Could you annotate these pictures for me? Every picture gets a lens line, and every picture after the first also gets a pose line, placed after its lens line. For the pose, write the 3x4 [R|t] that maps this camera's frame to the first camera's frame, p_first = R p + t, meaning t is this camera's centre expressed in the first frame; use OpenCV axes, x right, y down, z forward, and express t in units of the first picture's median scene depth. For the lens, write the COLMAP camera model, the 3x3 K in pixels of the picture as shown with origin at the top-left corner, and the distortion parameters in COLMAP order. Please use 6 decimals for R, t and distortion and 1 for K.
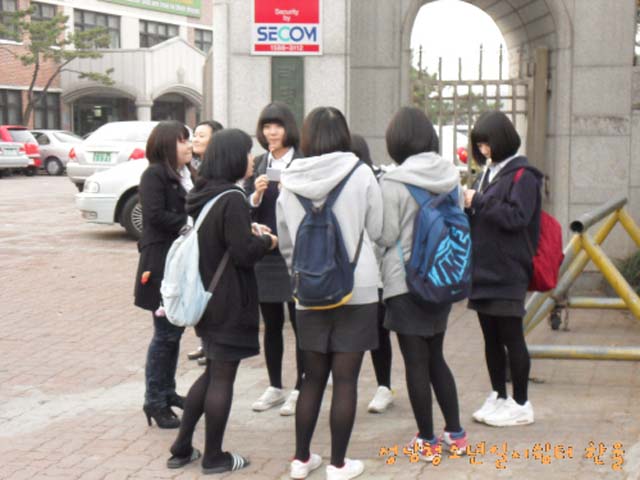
lens RADIAL K [[1322.1, 0, 320.0], [0, 1322.1, 240.0], [0, 0, 1]] dist [0.177905, 0.137642]
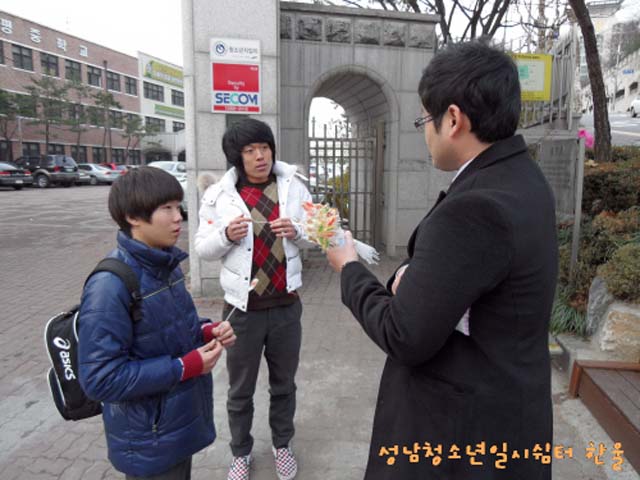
lens RADIAL K [[459.3, 0, 320.0], [0, 459.3, 240.0], [0, 0, 1]] dist [0.005067, -0.021940]
pose [[0.987018, -0.017008, 0.159704, -0.014808], [0.004737, 0.997027, 0.076904, -0.033579], [-0.160537, -0.075149, 0.984165, 0.403342]]
